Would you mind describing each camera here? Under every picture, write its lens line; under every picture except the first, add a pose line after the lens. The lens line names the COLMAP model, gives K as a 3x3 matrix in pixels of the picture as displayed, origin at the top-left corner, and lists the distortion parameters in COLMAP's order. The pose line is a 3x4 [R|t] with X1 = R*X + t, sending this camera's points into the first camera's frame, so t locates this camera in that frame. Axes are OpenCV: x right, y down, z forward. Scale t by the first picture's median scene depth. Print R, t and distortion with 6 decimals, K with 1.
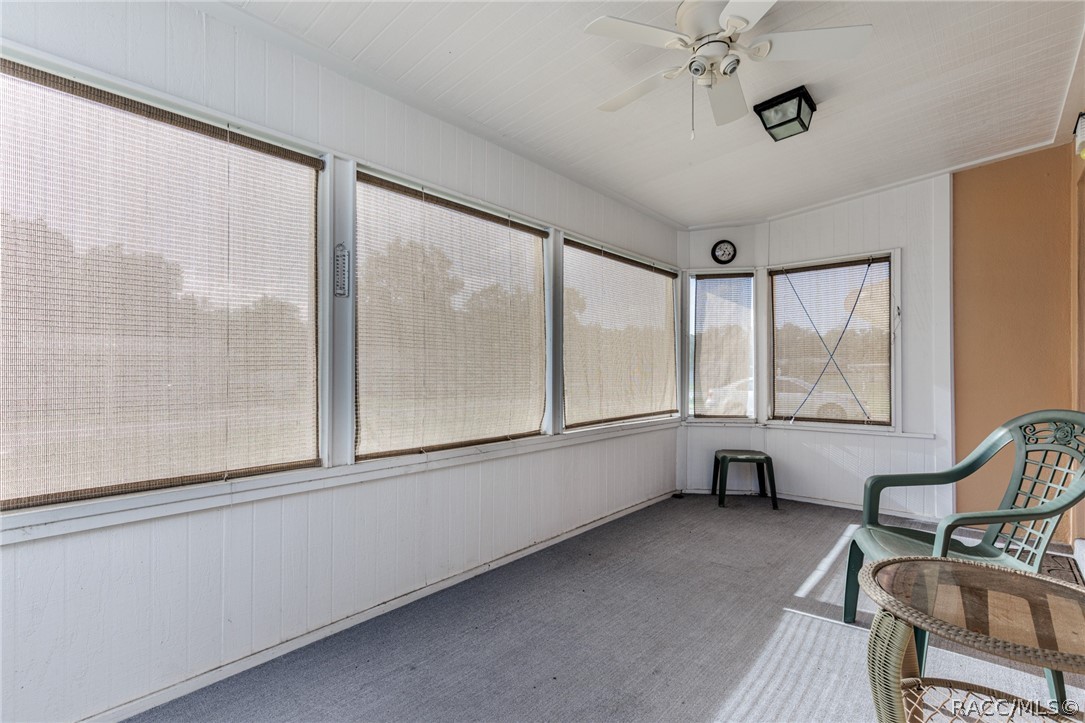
lens RADIAL K [[498.1, 0, 542.7], [0, 498.1, 365.8], [0, 0, 1]] dist [0.010279, -0.000936]
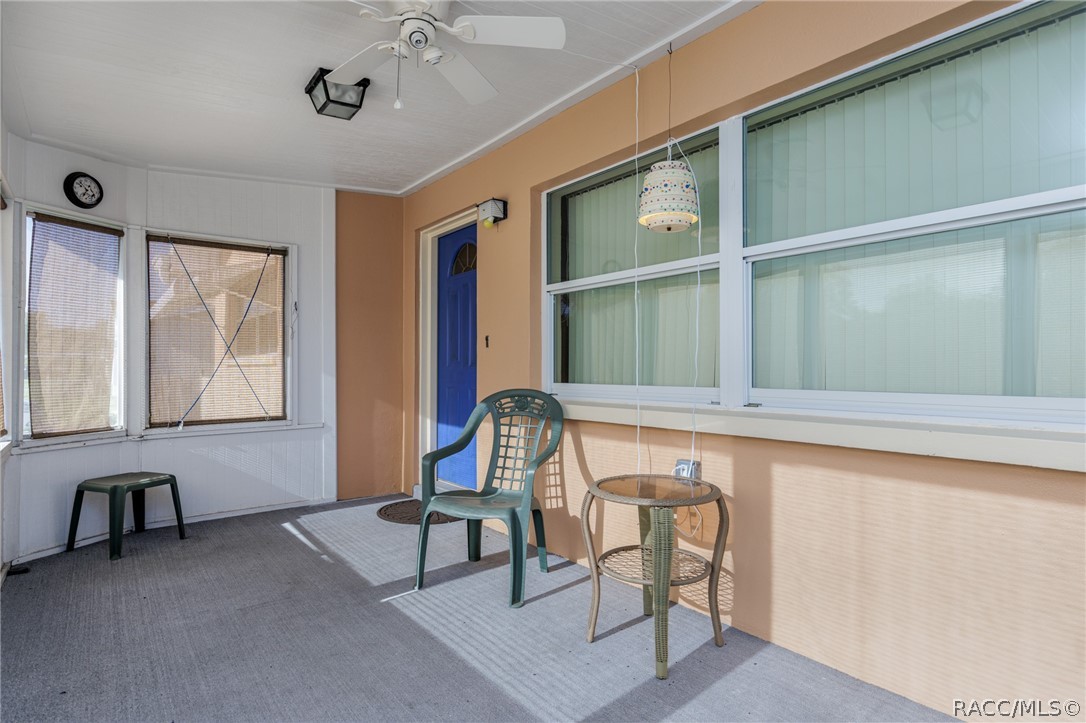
lens RADIAL K [[577.3, 0, 543.9], [0, 577.3, 363.0], [0, 0, 1]] dist [-0.000286, -0.001139]
pose [[0.181317, 0.004161, 0.983416, -0.304554], [-0.008373, 0.999961, -0.002687, 0.004692], [-0.983389, -0.007747, 0.181345, 0.245641]]
